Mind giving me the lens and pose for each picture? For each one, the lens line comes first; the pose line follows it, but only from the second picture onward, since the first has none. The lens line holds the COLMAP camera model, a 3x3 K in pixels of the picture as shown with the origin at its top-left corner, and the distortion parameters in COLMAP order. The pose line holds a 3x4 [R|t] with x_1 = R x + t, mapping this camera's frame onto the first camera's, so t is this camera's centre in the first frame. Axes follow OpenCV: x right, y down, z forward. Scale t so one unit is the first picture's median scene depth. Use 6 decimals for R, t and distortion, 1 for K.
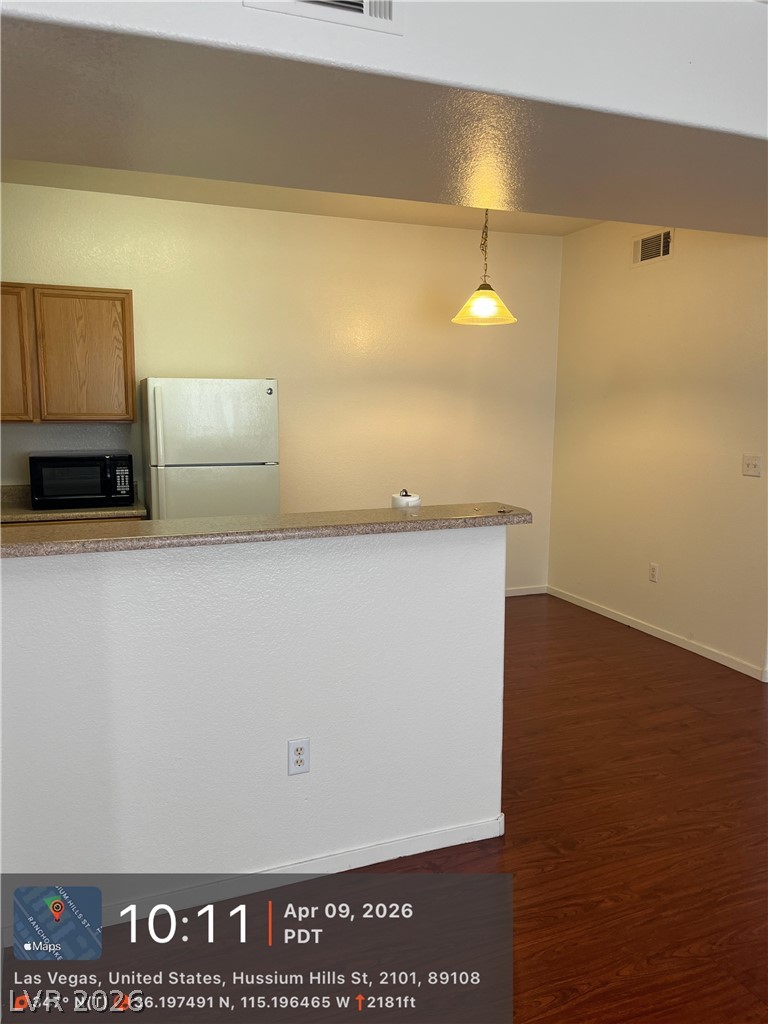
lens RADIAL K [[783.9, 0, 383.3], [0, 783.9, 510.9], [0, 0, 1]] dist [0.049449, -0.065930]
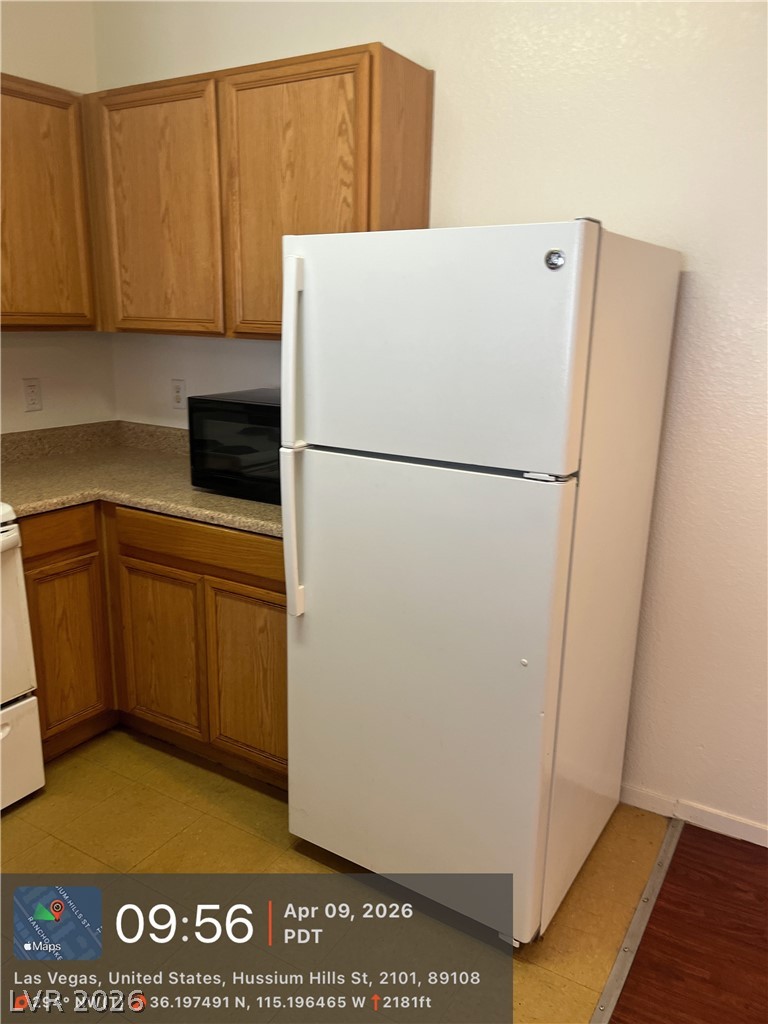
lens RADIAL K [[783.9, 0, 388.2], [0, 783.9, 514.7], [0, 0, 1]] dist [0.049449, -0.065930]
pose [[0.599346, 0.205543, -0.773652, 0.090433], [-0.127445, 0.978646, 0.161275, -0.091686], [0.790280, 0.001939, 0.612743, 0.738659]]
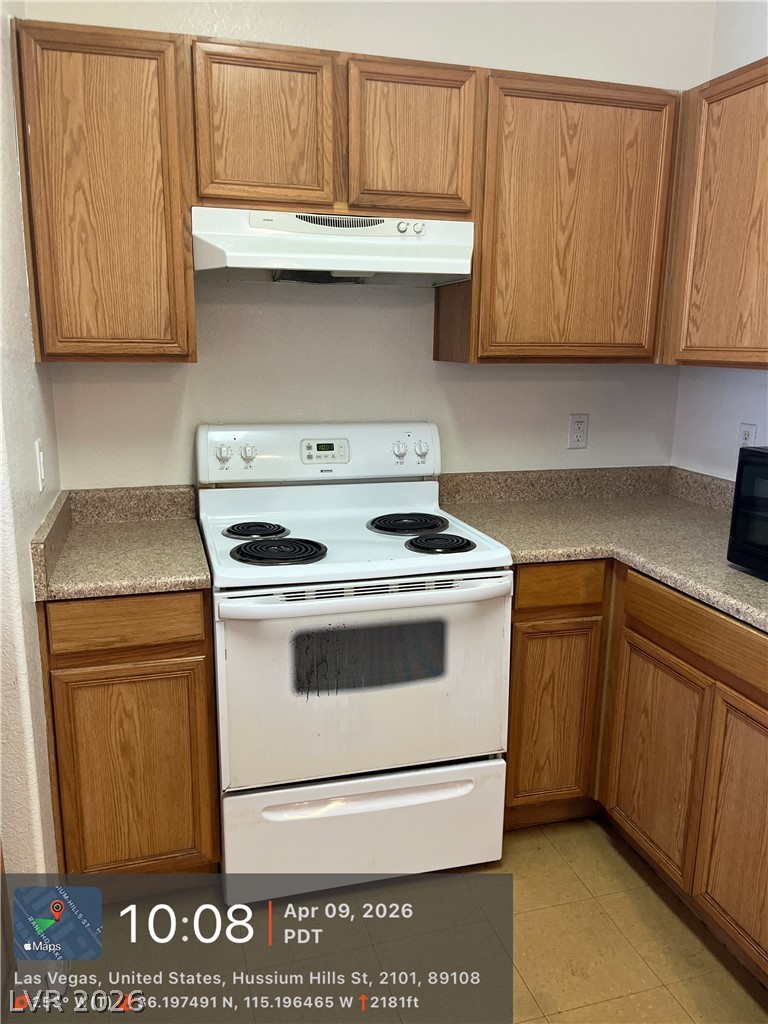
lens RADIAL K [[783.9, 0, 376.1], [0, 783.9, 519.4], [0, 0, 1]] dist [0.049449, -0.065930]
pose [[-0.103597, 0.213854, -0.971357, 0.006970], [-0.151444, 0.961833, 0.227909, -0.095385], [0.983022, 0.170717, -0.067256, 0.806870]]
